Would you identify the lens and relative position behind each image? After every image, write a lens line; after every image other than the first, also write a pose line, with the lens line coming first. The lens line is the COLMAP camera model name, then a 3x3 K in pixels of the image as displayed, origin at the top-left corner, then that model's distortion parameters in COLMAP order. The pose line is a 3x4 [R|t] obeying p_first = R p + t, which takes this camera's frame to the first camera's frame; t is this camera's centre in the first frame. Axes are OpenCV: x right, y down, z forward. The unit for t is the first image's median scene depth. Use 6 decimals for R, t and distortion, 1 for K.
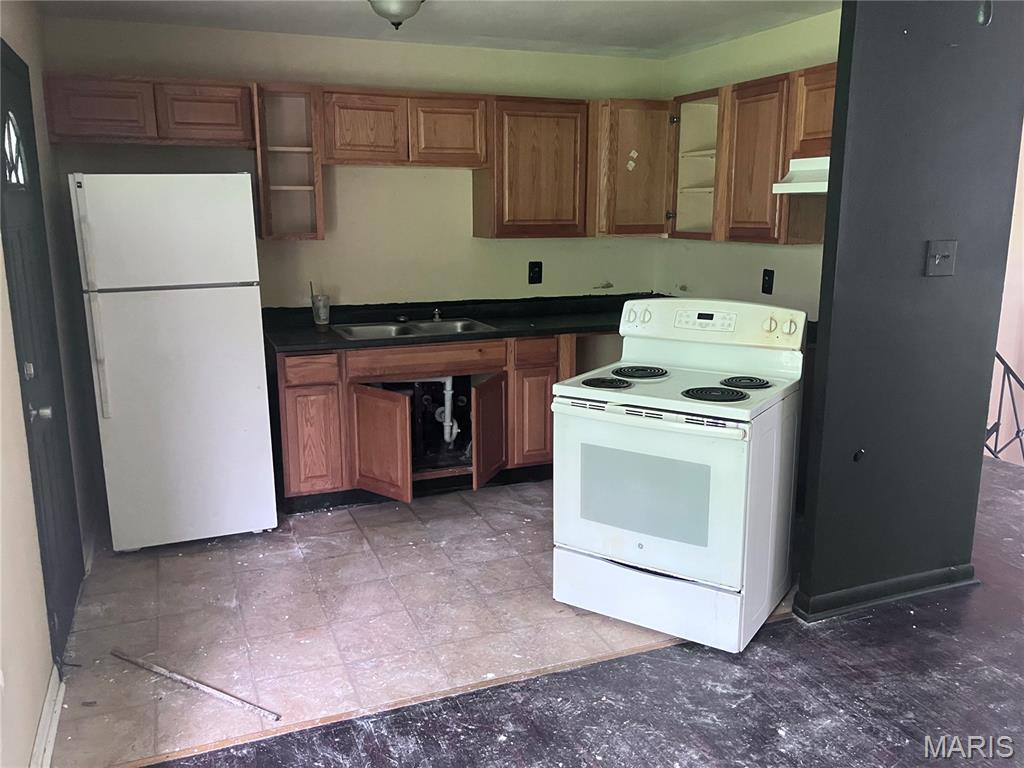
lens RADIAL K [[839.4, 0, 509.1], [0, 839.4, 384.9], [0, 0, 1]] dist [-0.007335, 0.003315]
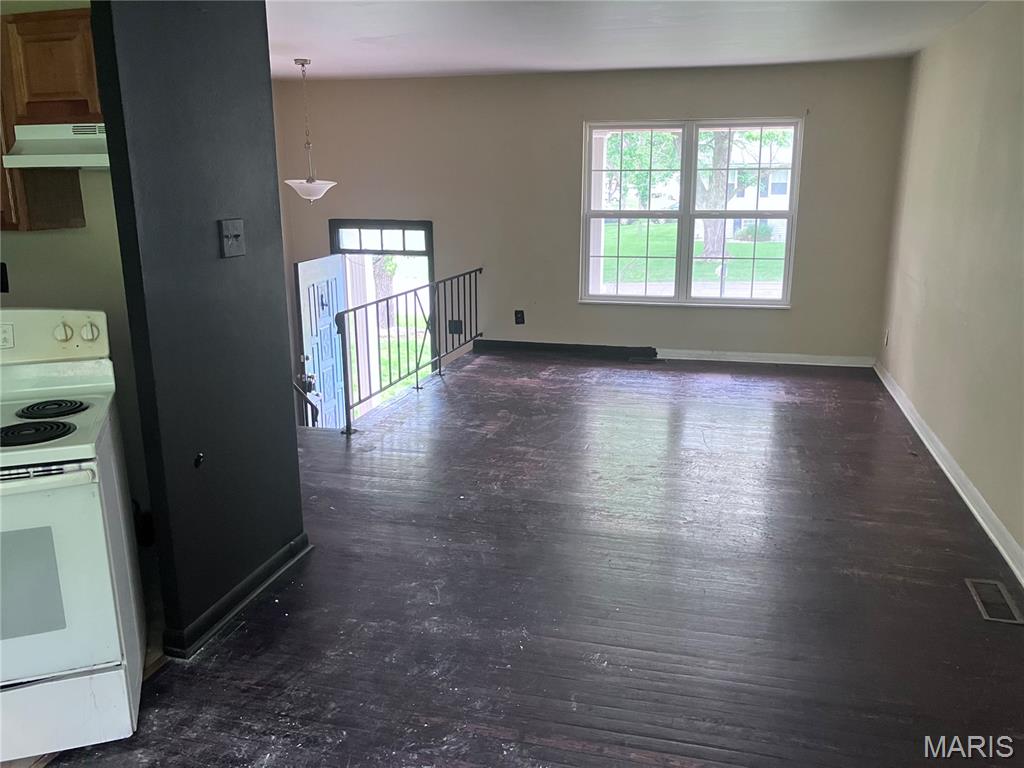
lens RADIAL K [[839.4, 0, 515.3], [0, 839.4, 384.1], [0, 0, 1]] dist [-0.007335, 0.003315]
pose [[0.582880, -0.192466, 0.789435, -0.088006], [0.169605, 0.978961, 0.113445, -0.043755], [-0.794660, 0.067767, 0.603260, 0.185083]]
